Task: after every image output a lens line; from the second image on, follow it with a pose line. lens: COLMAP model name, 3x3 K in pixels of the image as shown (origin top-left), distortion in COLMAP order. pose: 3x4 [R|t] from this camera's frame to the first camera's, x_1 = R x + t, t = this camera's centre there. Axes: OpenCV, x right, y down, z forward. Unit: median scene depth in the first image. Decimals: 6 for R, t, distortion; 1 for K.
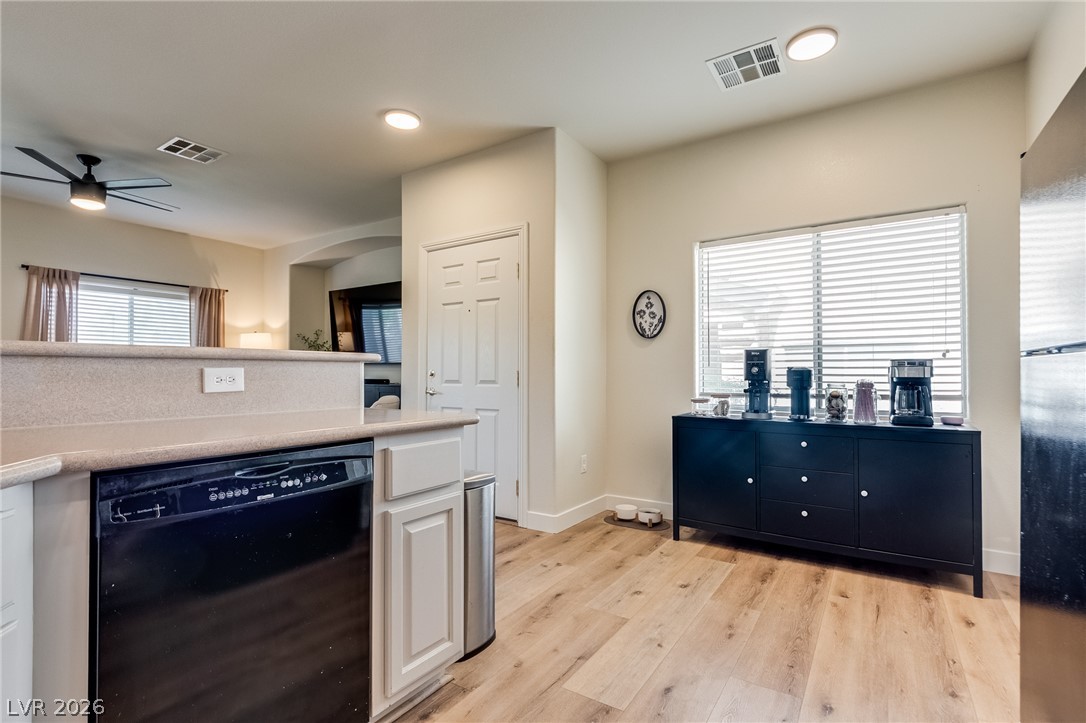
lens RADIAL K [[521.4, 0, 542.9], [0, 521.4, 374.4], [0, 0, 1]] dist [-0.001822, -0.000698]
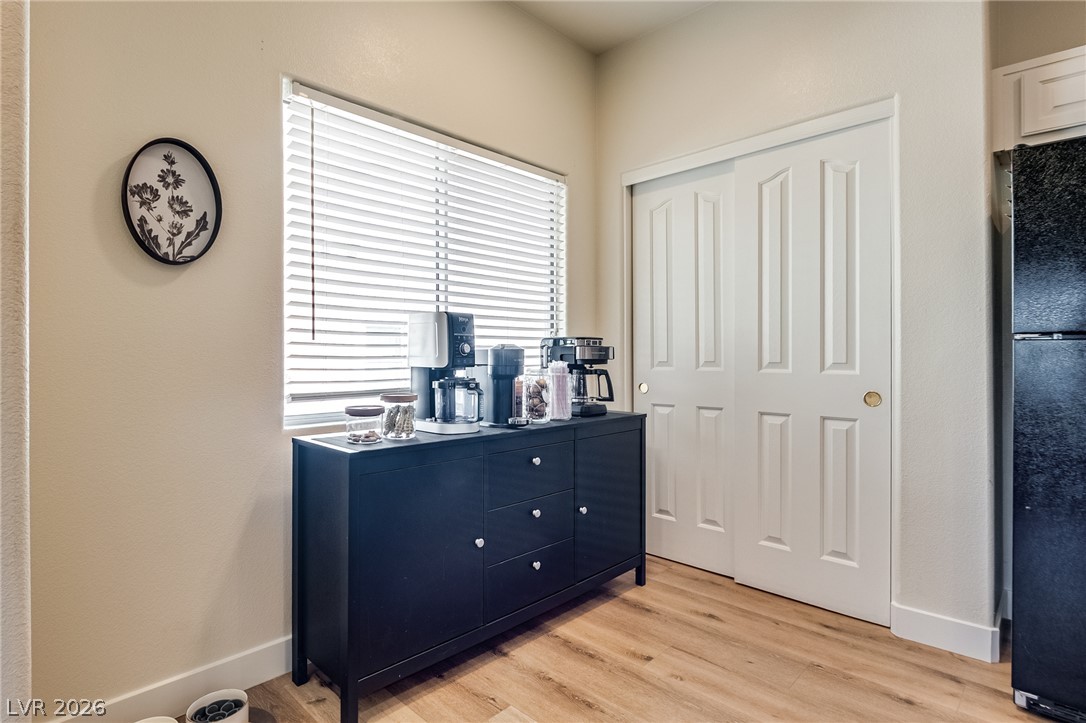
lens RADIAL K [[547.3, 0, 543.0], [0, 547.3, 361.5], [0, 0, 1]] dist [-0.003353, -0.001421]
pose [[0.227302, -0.007355, 0.973797, -0.132030], [0.006265, 0.999962, 0.006090, 0.002860], [-0.973804, 0.004716, 0.227339, 0.643123]]
